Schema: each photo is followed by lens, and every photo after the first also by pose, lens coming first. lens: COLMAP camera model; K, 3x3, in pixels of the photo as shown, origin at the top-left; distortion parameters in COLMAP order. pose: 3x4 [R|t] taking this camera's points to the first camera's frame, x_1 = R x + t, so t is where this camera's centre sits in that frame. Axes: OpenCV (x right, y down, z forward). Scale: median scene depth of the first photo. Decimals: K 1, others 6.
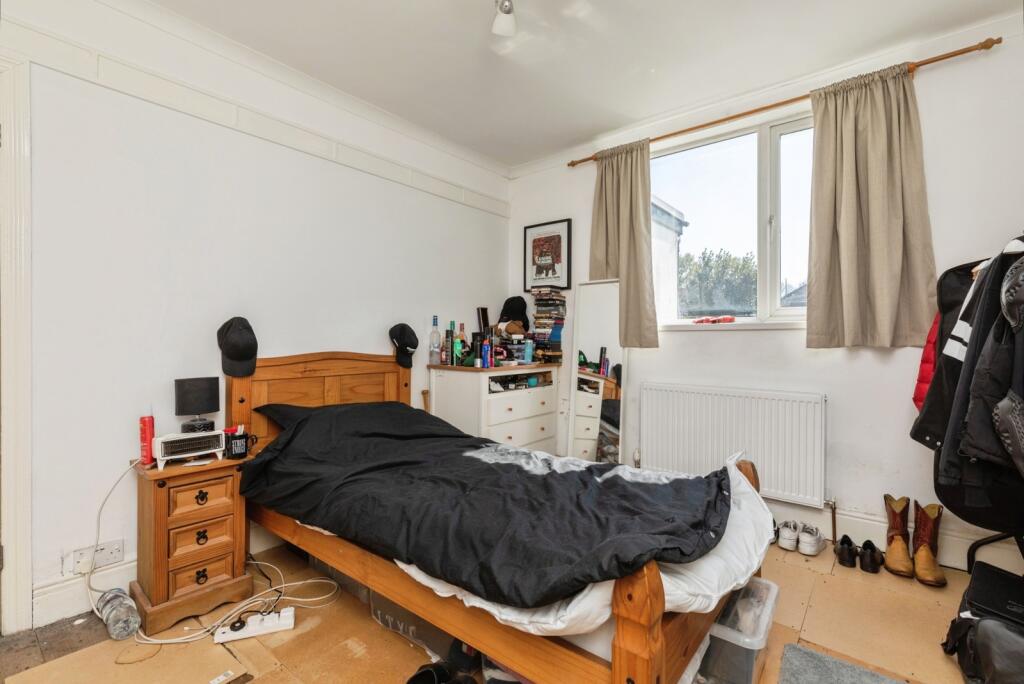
lens RADIAL K [[458.6, 0, 511.5], [0, 458.6, 331.2], [0, 0, 1]] dist [0.001255, -0.000115]
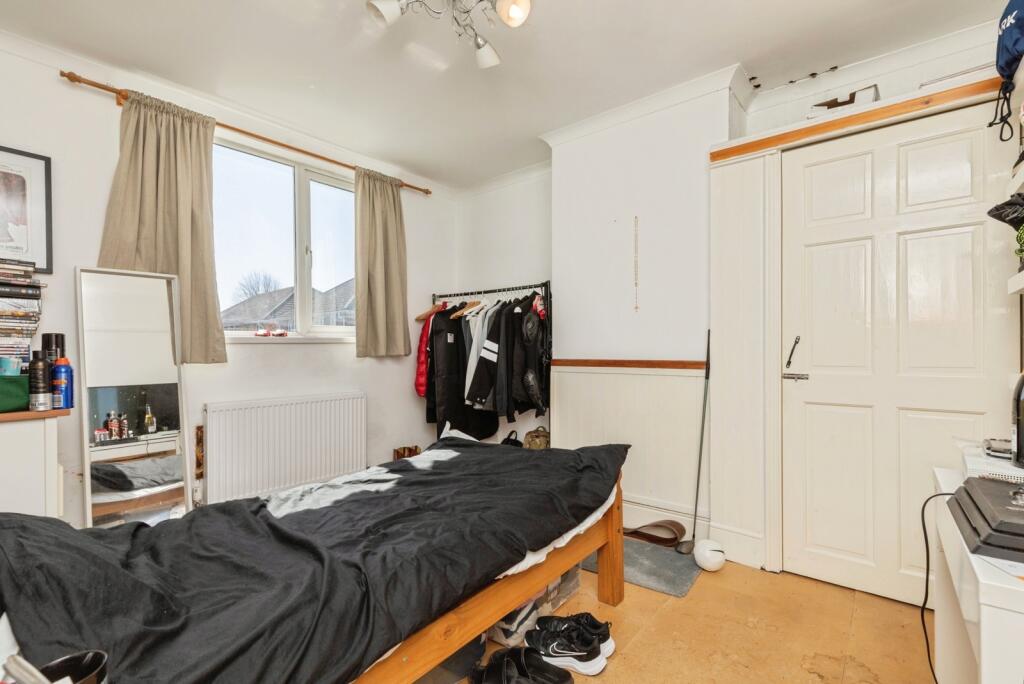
lens RADIAL K [[463.3, 0, 512.0], [0, 463.3, 342.0], [0, 0, 1]] dist [0.002236, 0.000263]
pose [[-0.002343, 0.013079, 0.999912, -0.658339], [-0.004101, 0.999906, -0.013089, 0.006781], [-0.999989, -0.004131, -0.002289, 0.515617]]
